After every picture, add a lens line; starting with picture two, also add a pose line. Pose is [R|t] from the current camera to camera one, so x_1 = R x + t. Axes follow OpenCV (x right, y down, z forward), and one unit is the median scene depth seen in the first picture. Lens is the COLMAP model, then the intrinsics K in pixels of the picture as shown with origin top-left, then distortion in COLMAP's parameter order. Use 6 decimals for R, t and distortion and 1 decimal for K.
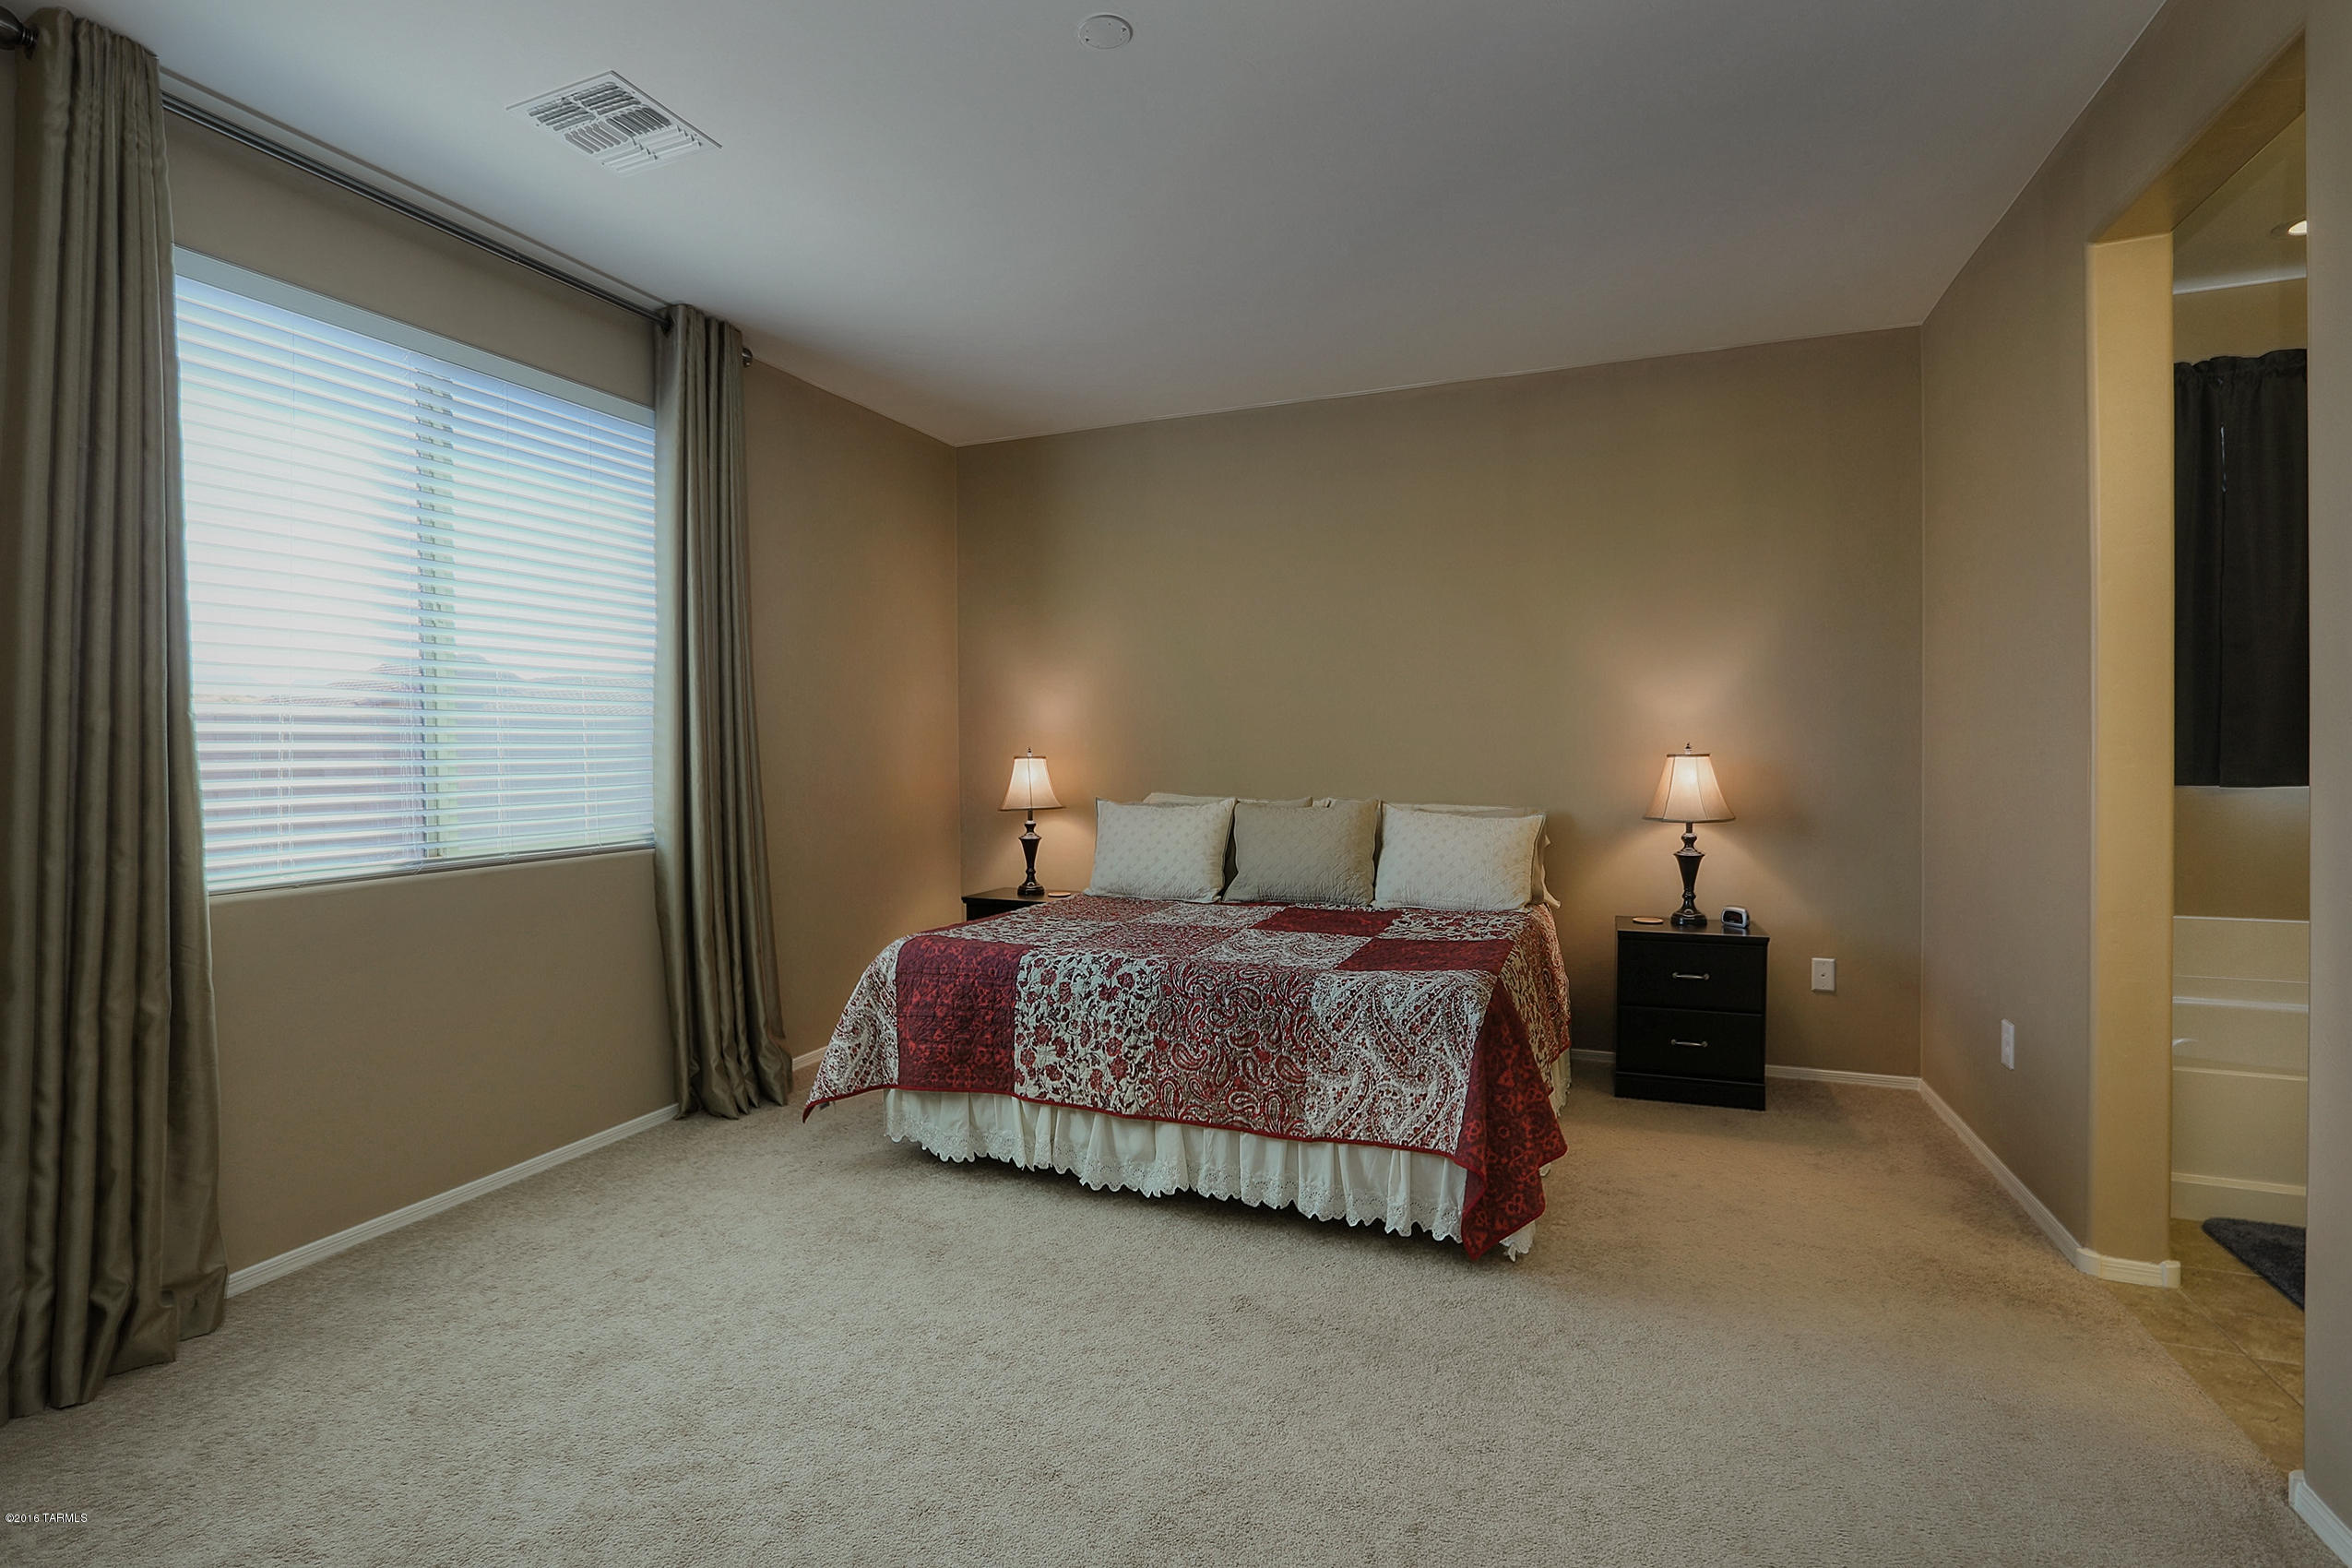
lens RADIAL K [[1055.5, 0, 1092.4], [0, 1055.5, 754.4], [0, 0, 1]] dist [-0.020762, 0.004647]
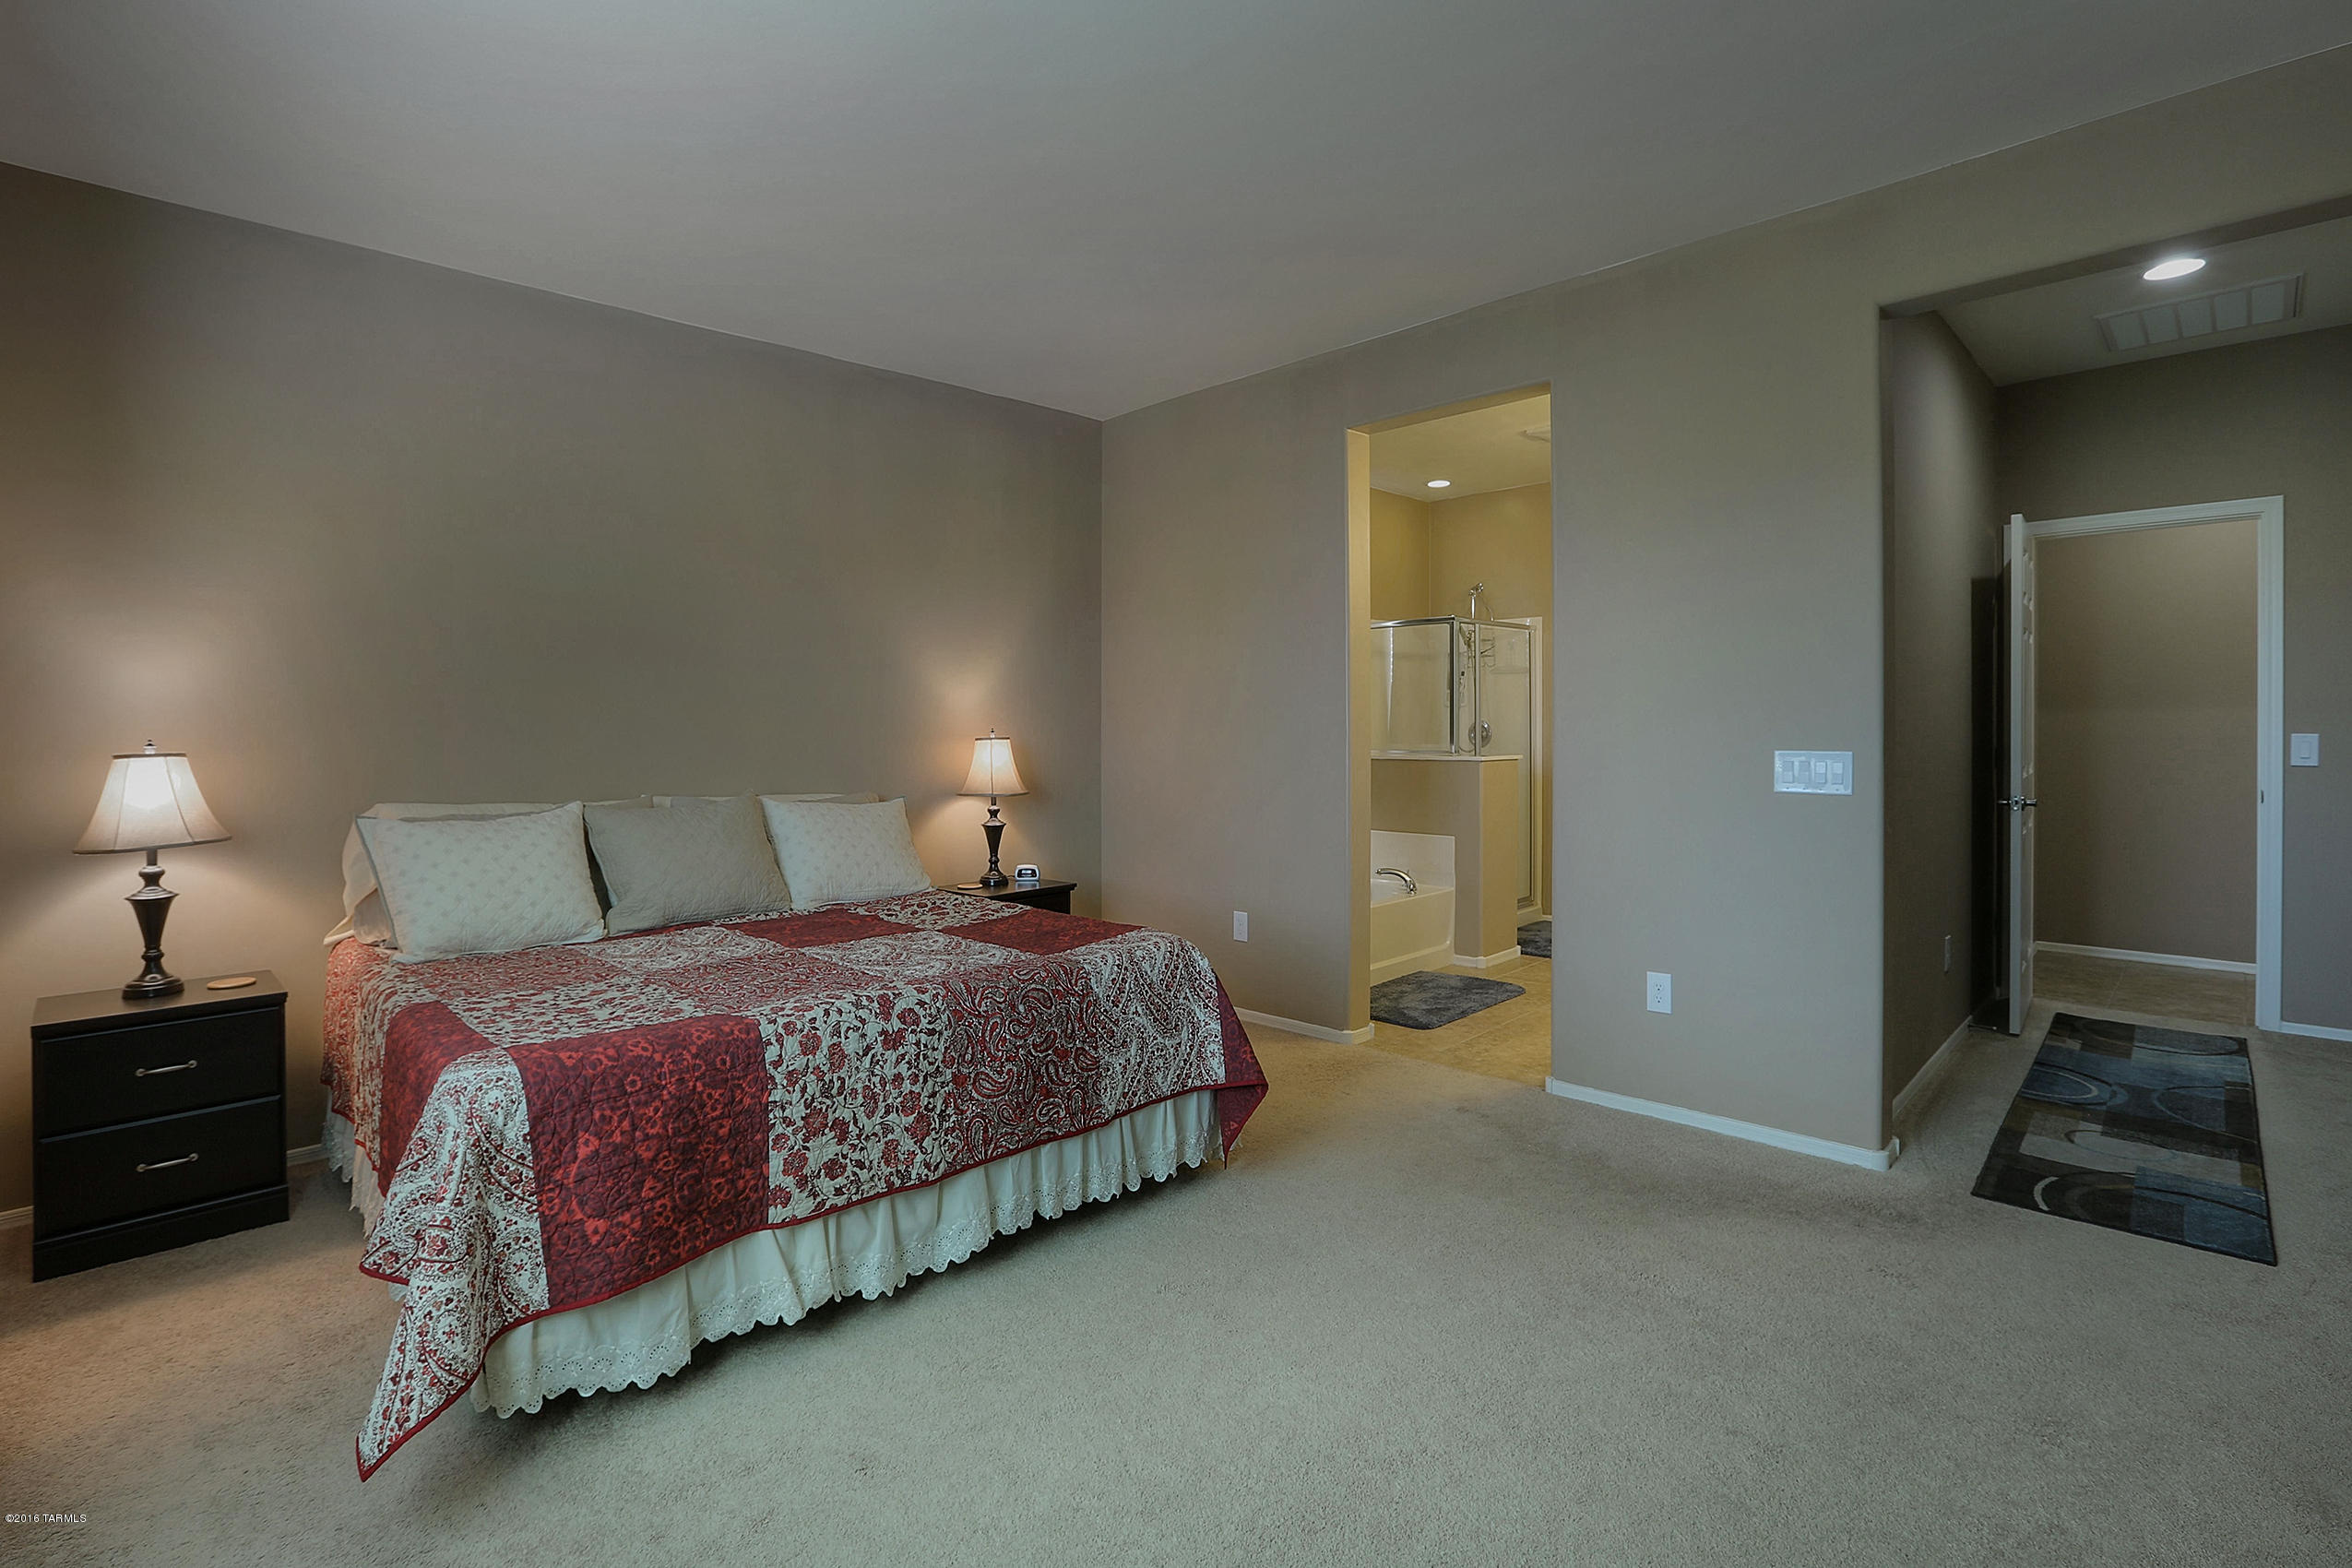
lens RADIAL K [[1055.5, 0, 1173.5], [0, 1055.5, 771.5], [0, 0, 1]] dist [-0.020762, 0.004647]
pose [[0.403980, -0.028237, 0.914332, -0.609821], [0.013268, 0.999599, 0.025008, 0.011122], [-0.914672, 0.002029, 0.404193, 0.495358]]
